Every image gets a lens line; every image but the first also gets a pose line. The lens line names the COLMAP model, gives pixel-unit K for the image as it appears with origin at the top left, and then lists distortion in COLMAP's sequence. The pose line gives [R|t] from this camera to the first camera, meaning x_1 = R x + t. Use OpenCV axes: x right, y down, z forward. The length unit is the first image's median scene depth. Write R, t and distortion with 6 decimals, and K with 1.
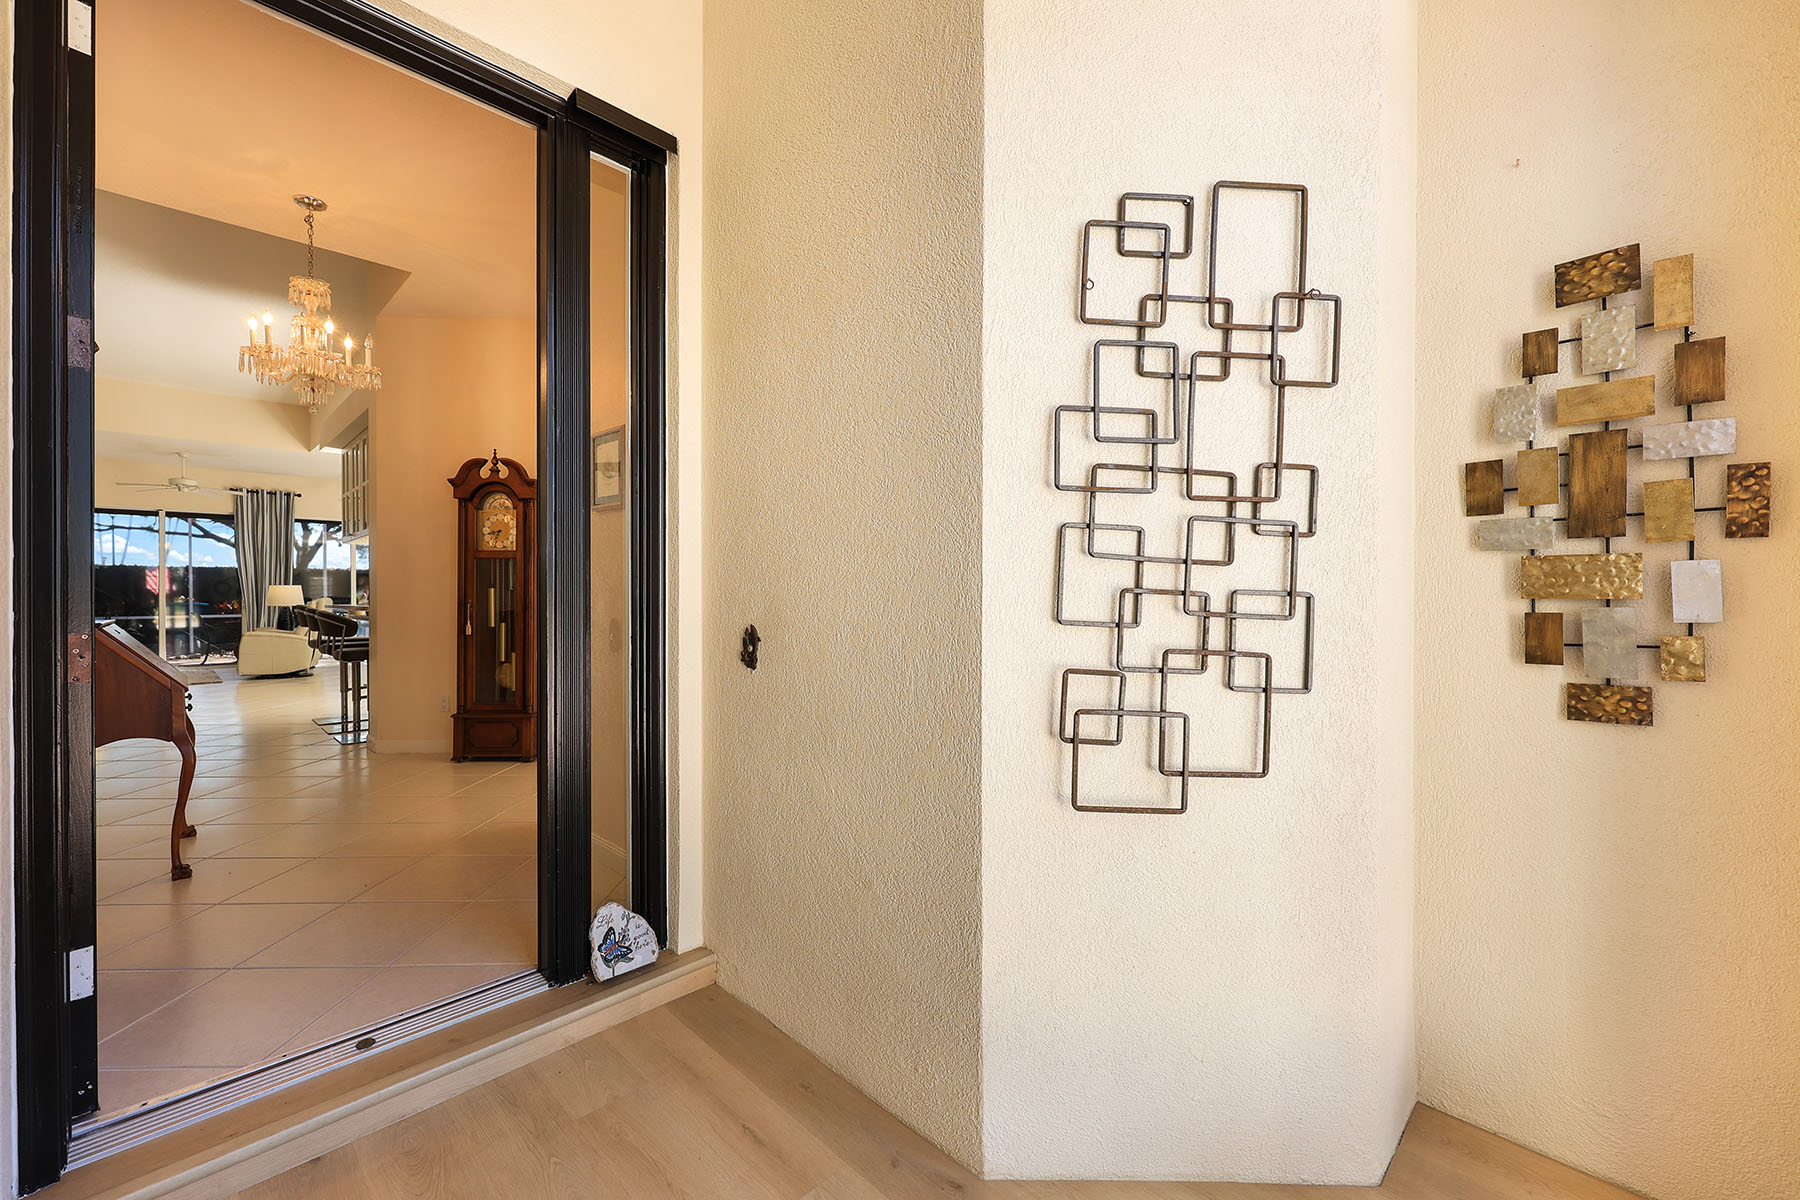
lens RADIAL K [[726.3, 0, 884.4], [0, 726.3, 604.3], [0, 0, 1]] dist [-0.002275, 0.000141]
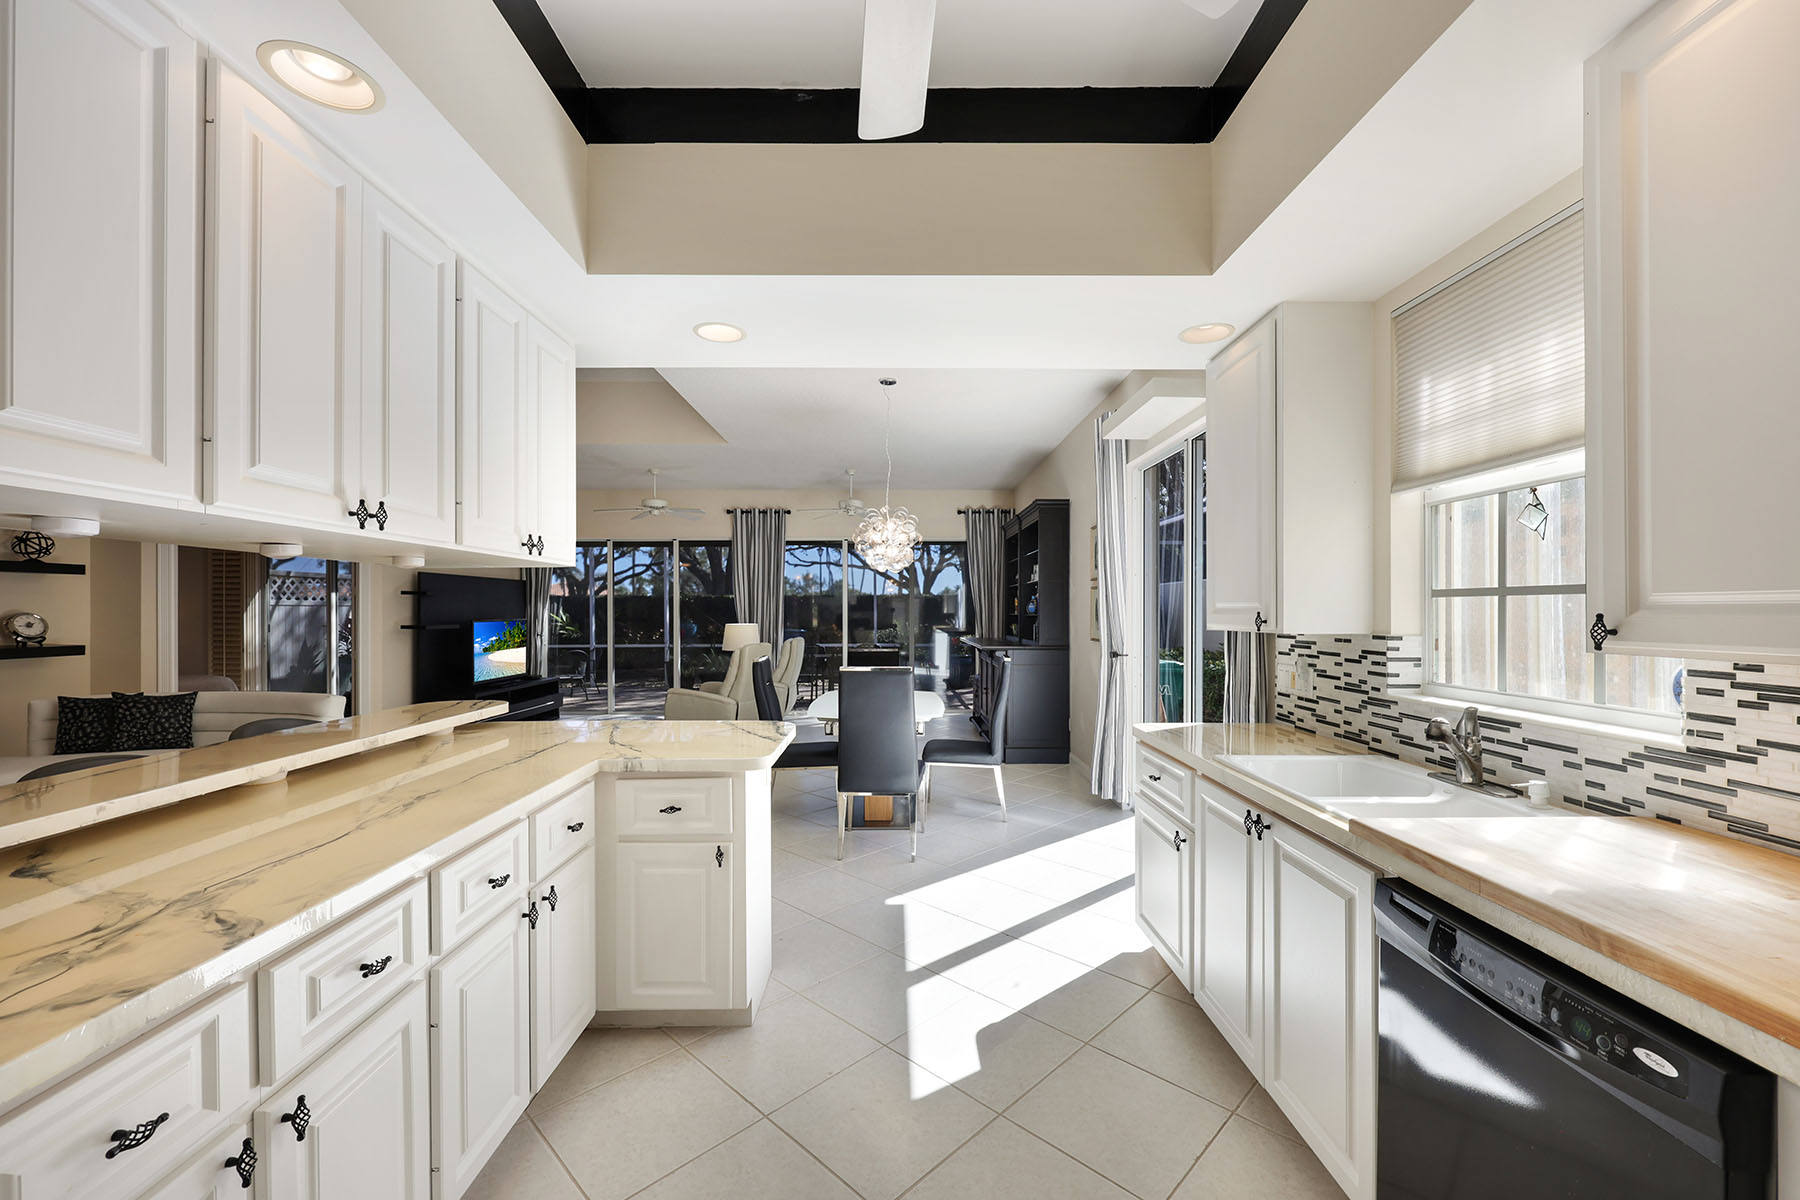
lens RADIAL K [[726.3, 0, 905.6], [0, 726.3, 611.2], [0, 0, 1]] dist [-0.002275, 0.000141]
pose [[0.713595, 0.002865, -0.700553, -0.150388], [-0.011415, 0.999906, -0.007538, -0.038317], [0.700466, 0.013375, 0.713561, 0.604501]]
